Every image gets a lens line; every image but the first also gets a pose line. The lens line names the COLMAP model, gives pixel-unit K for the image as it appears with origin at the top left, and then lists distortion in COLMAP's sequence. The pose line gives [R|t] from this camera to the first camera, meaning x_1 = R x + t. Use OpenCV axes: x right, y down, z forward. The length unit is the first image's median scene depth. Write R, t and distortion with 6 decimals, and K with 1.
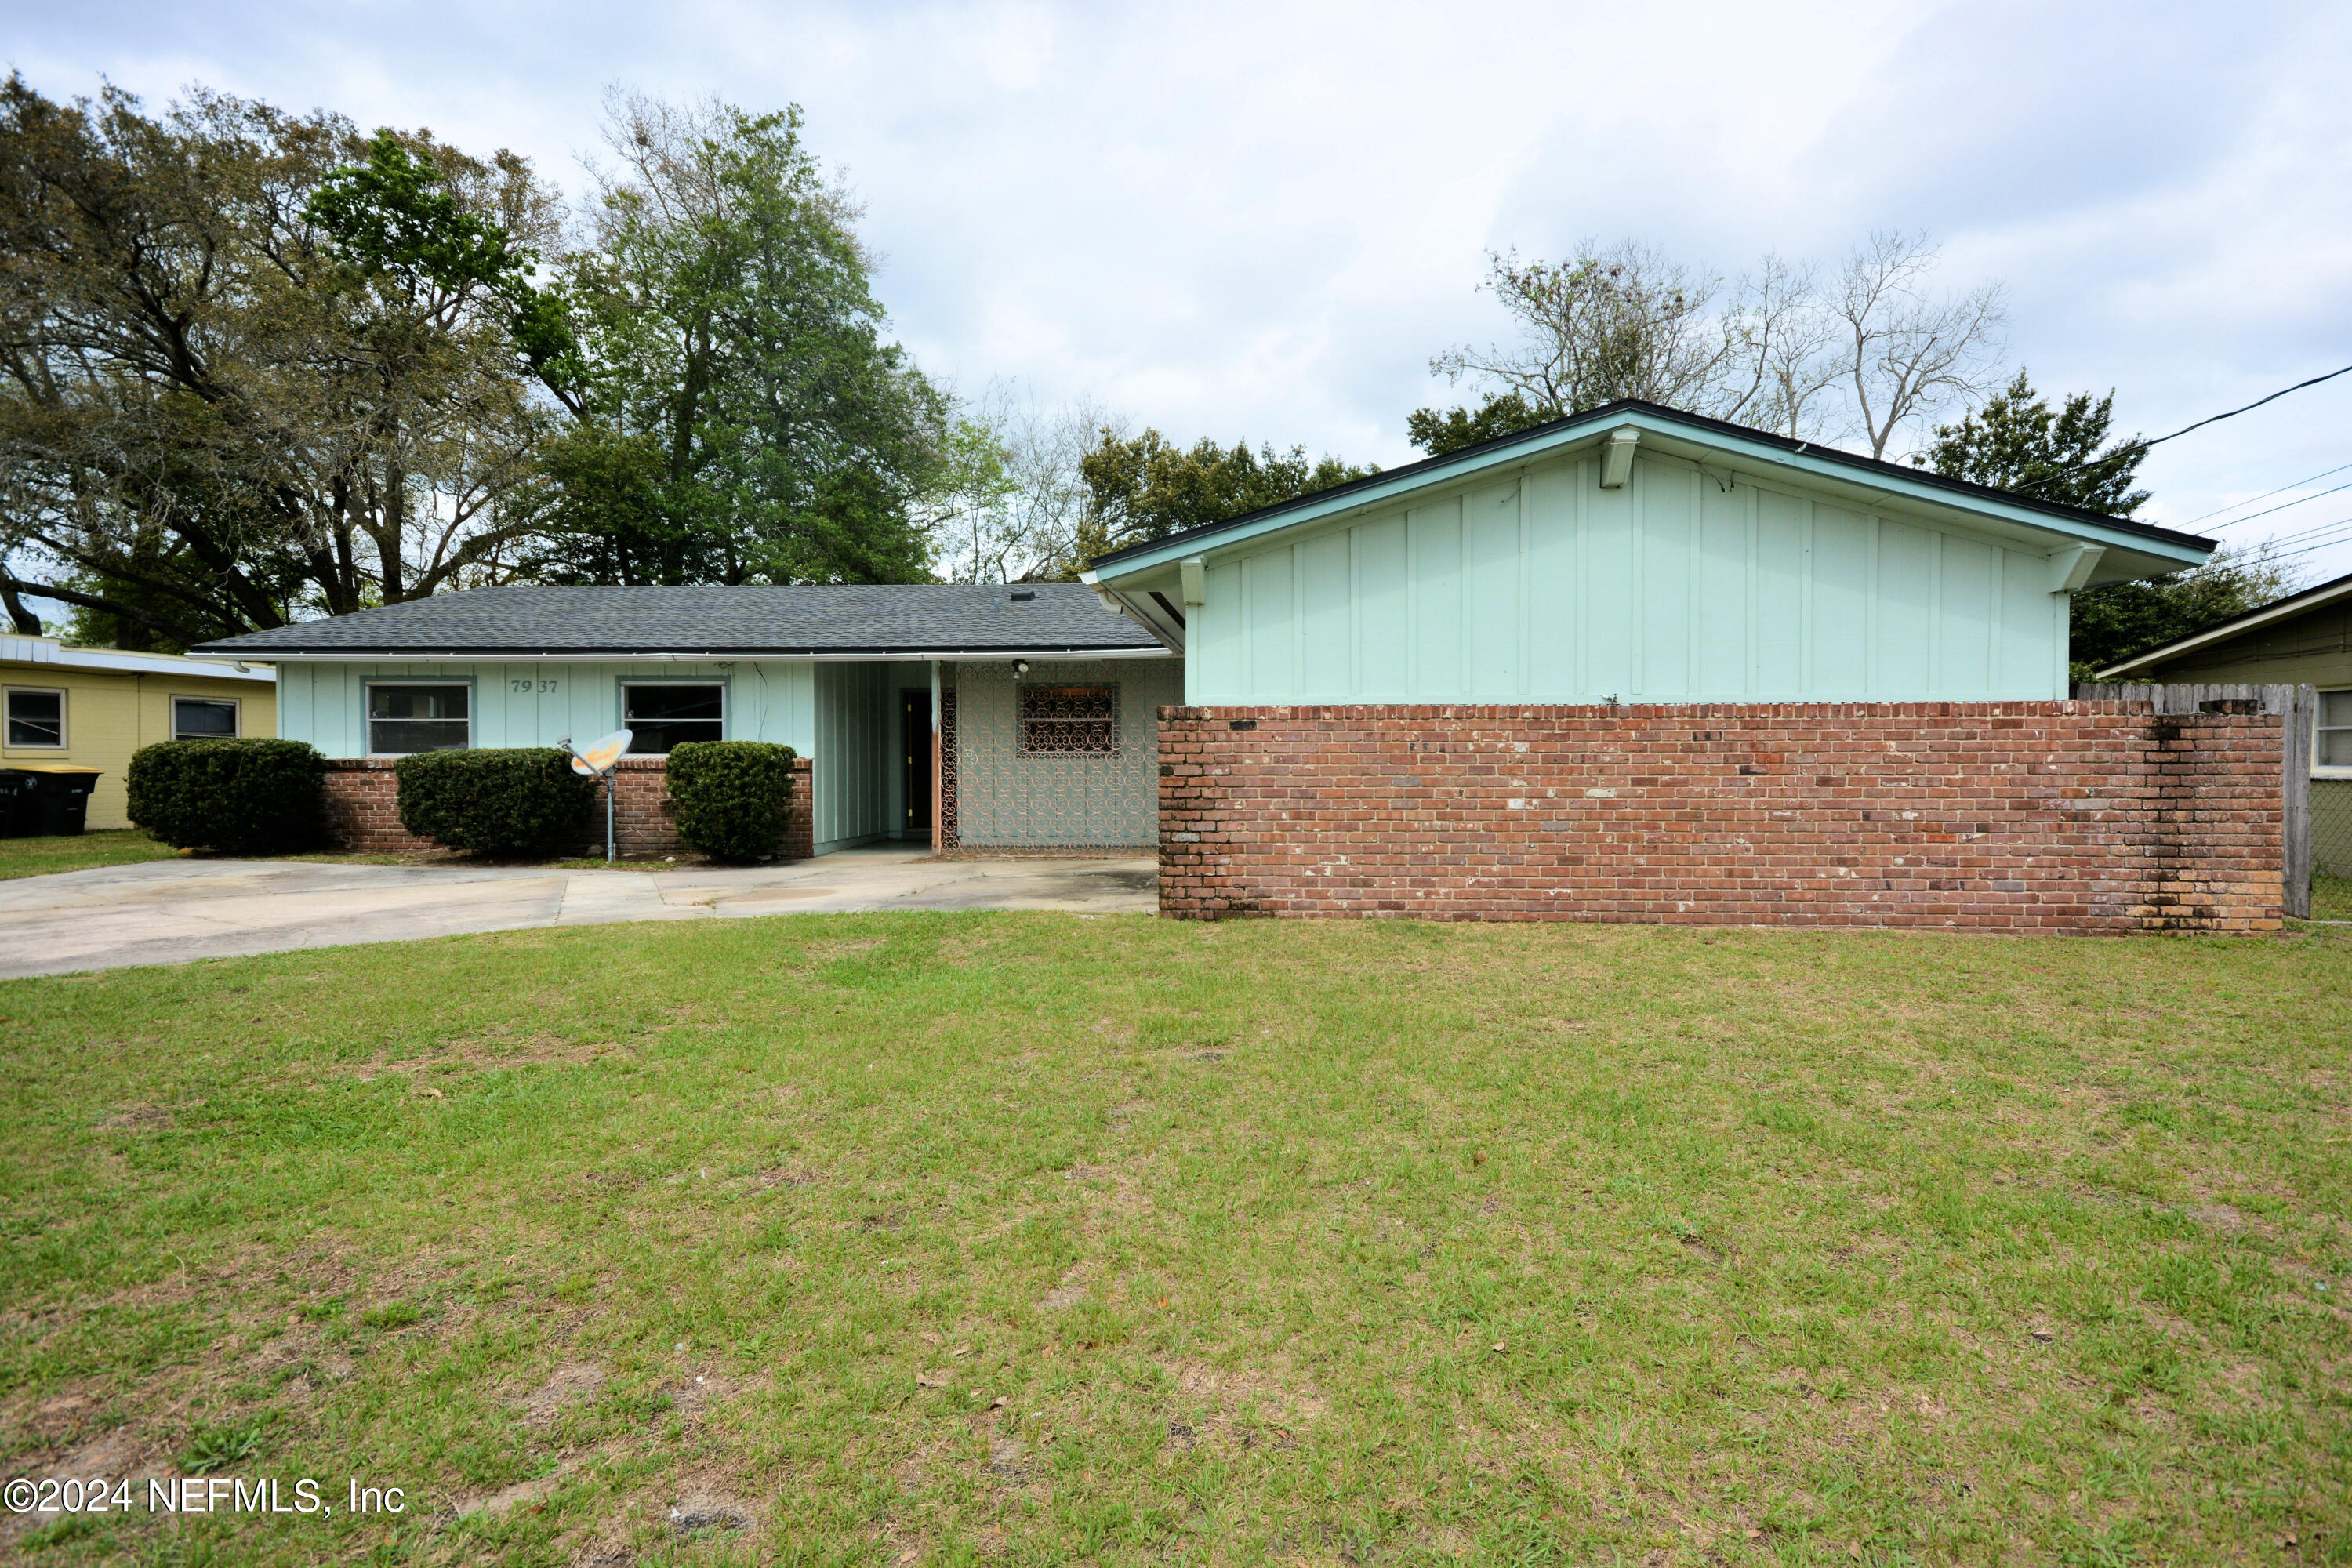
lens RADIAL K [[1183.4, 0, 1176.0], [0, 1183.4, 784.0], [0, 0, 1]] dist [0.002197, 0.044930]
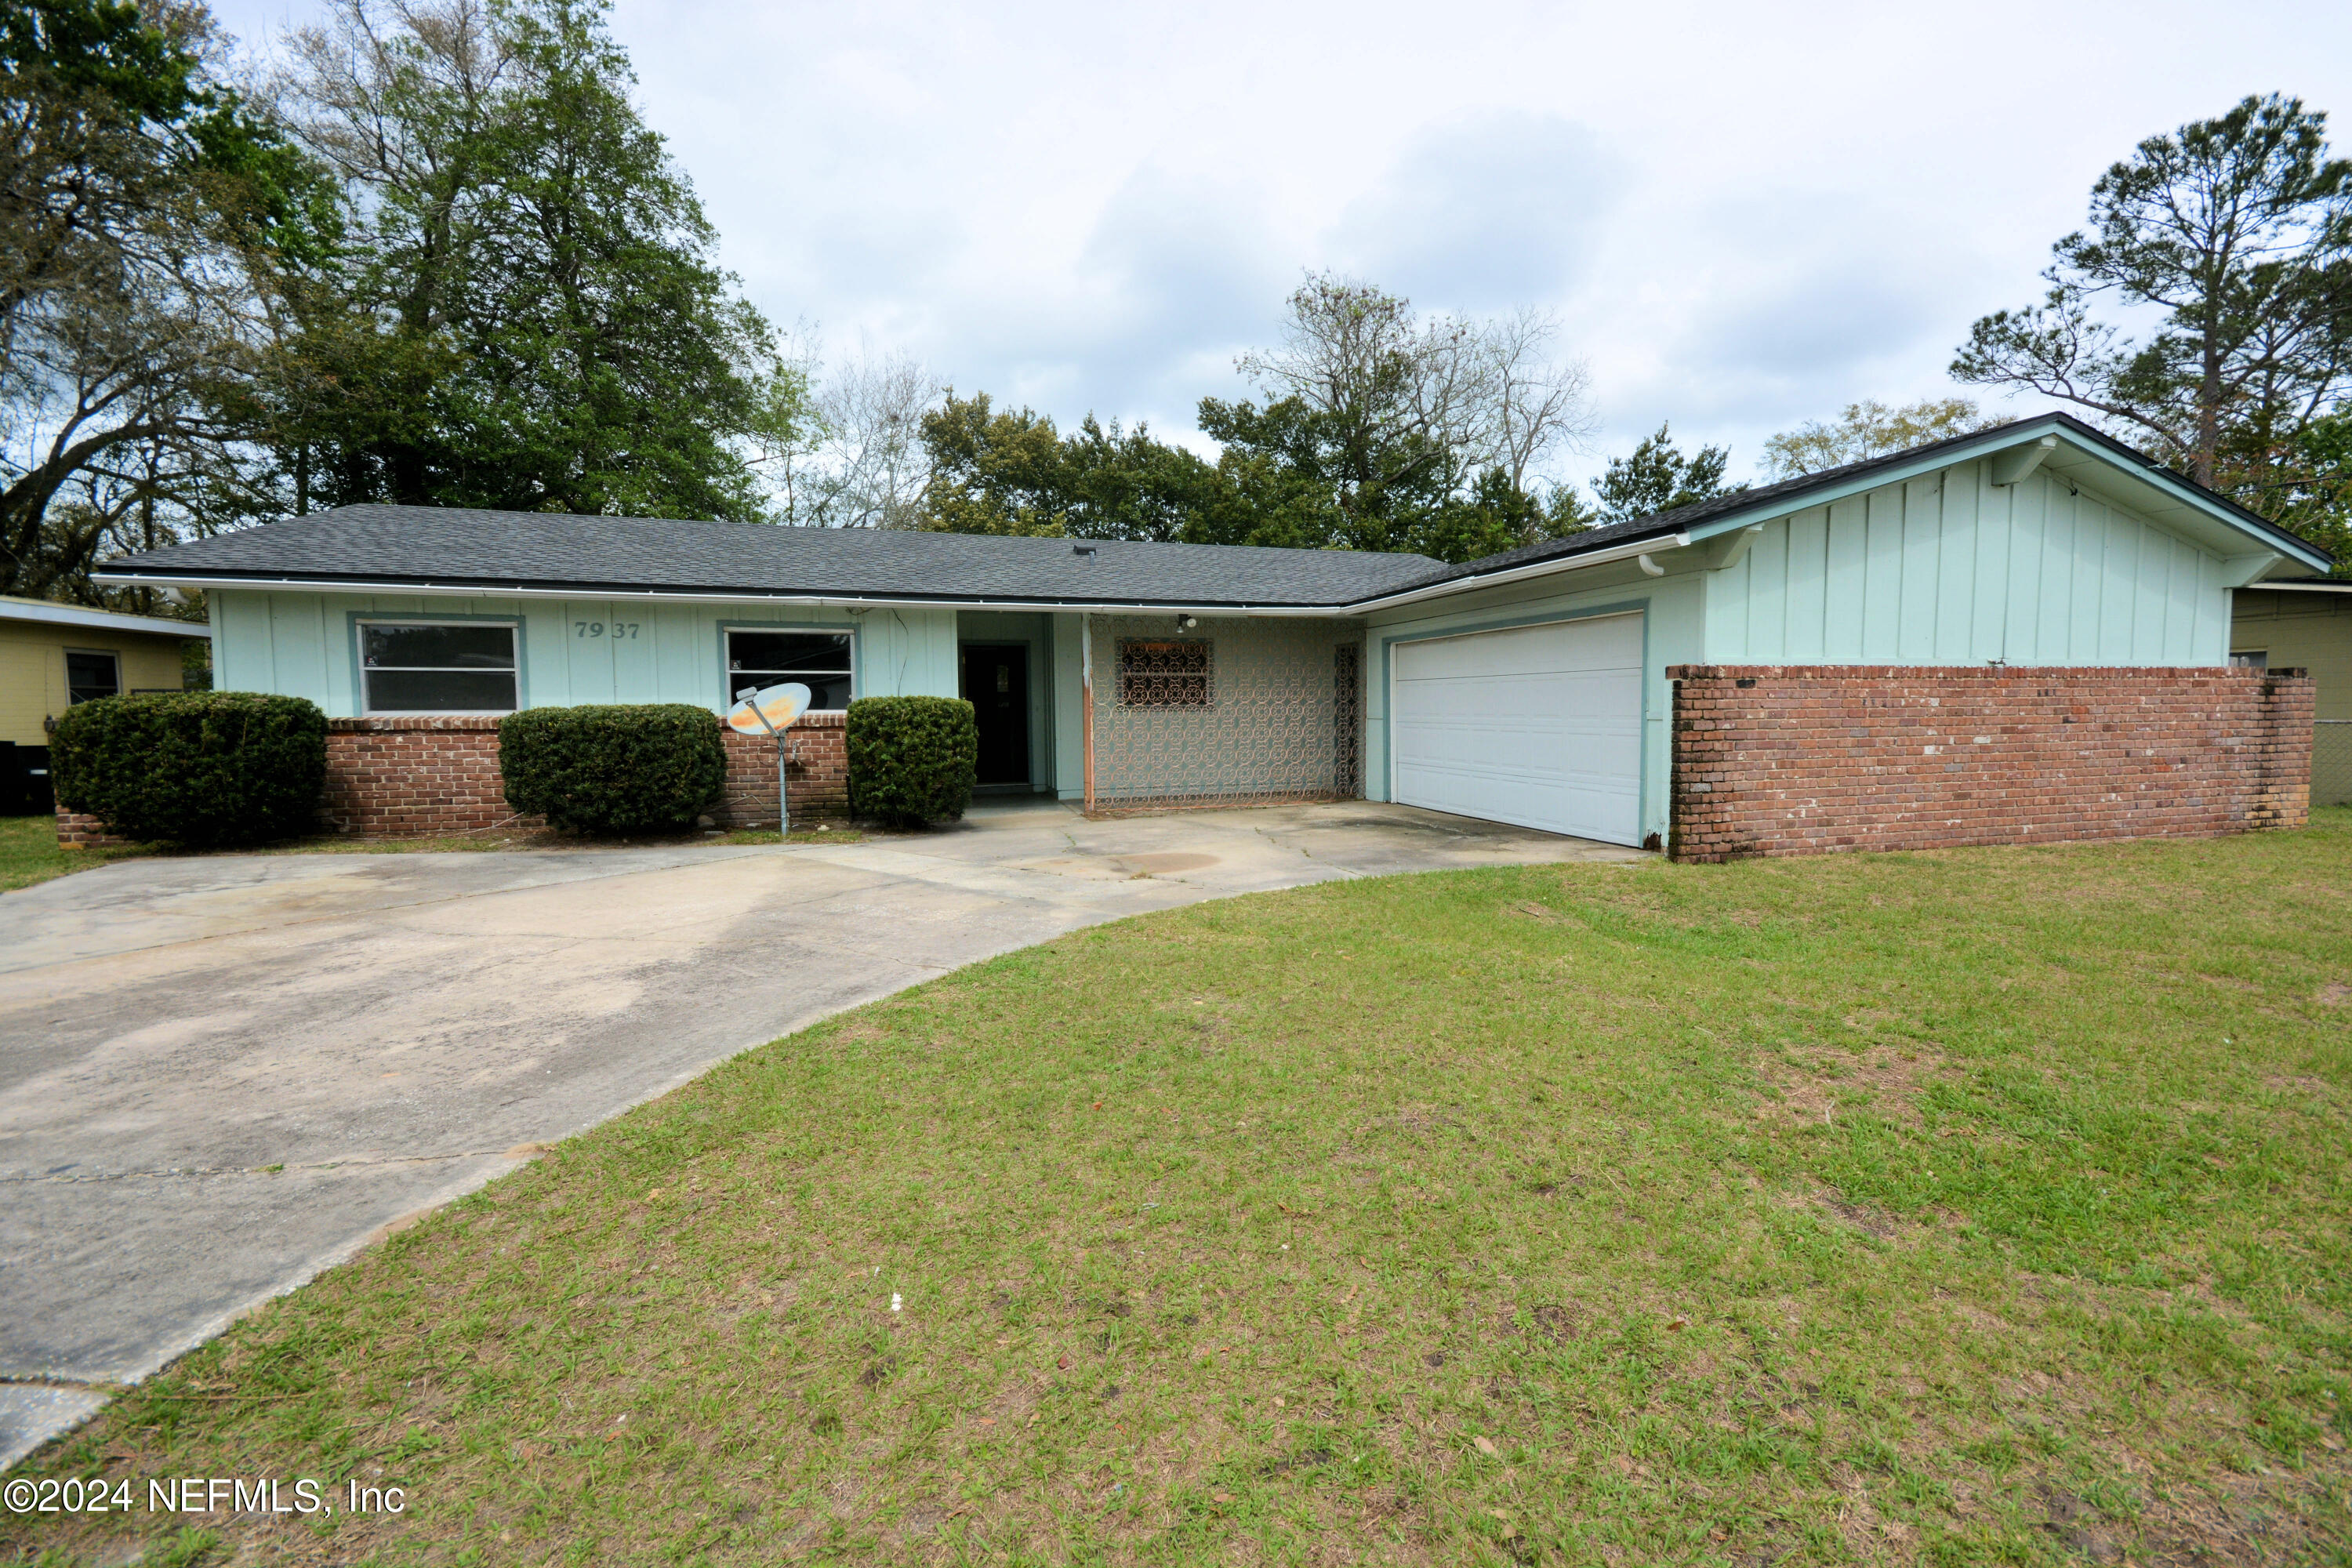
lens RADIAL K [[1020.1, 0, 1176.0], [0, 1020.1, 784.0], [0, 0, 1]] dist [0.018118, 0.000143]
pose [[0.930157, -0.033241, 0.365654, -0.778238], [0.012876, 0.998234, 0.057994, -0.018592], [-0.366936, -0.049235, 0.928942, 0.309147]]
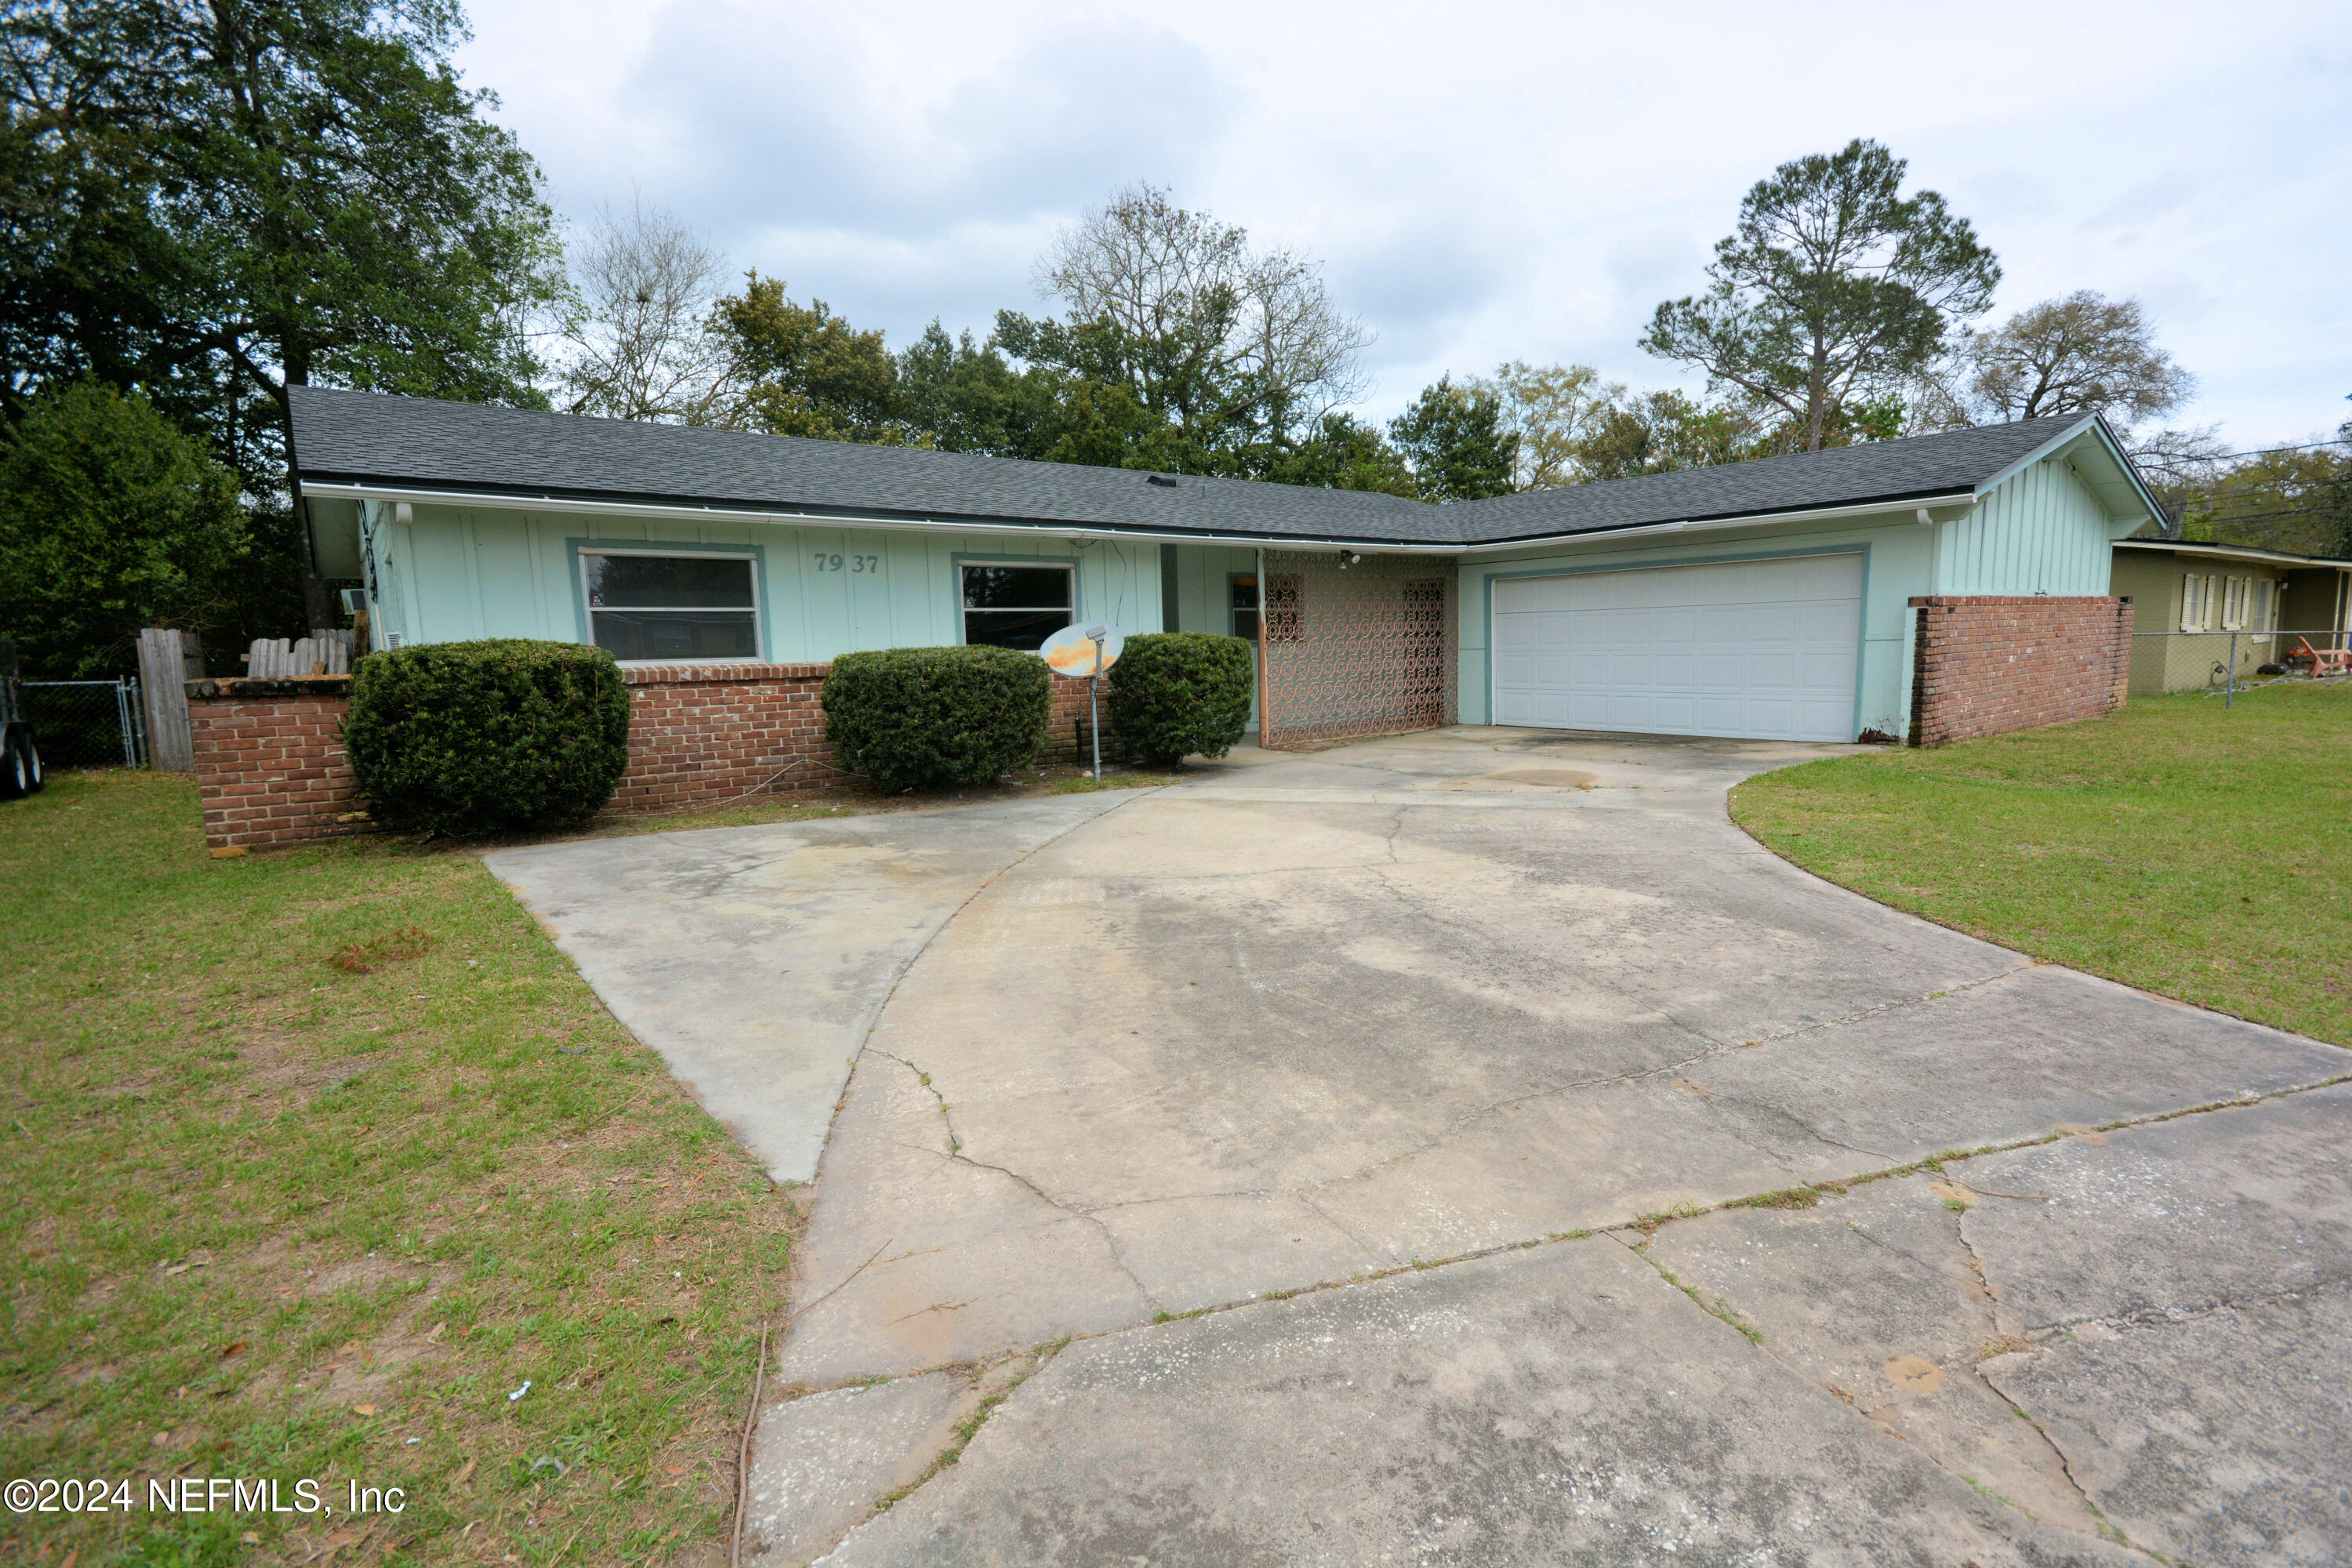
lens RADIAL K [[1091.1, 0, 1176.0], [0, 1091.1, 784.0], [0, 0, 1]] dist [-0.000929, 0.044917]
pose [[0.738230, -0.106368, 0.666110, -1.531489], [0.037460, 0.992430, 0.116961, -0.031601], [-0.673508, -0.061392, 0.736626, 0.635116]]
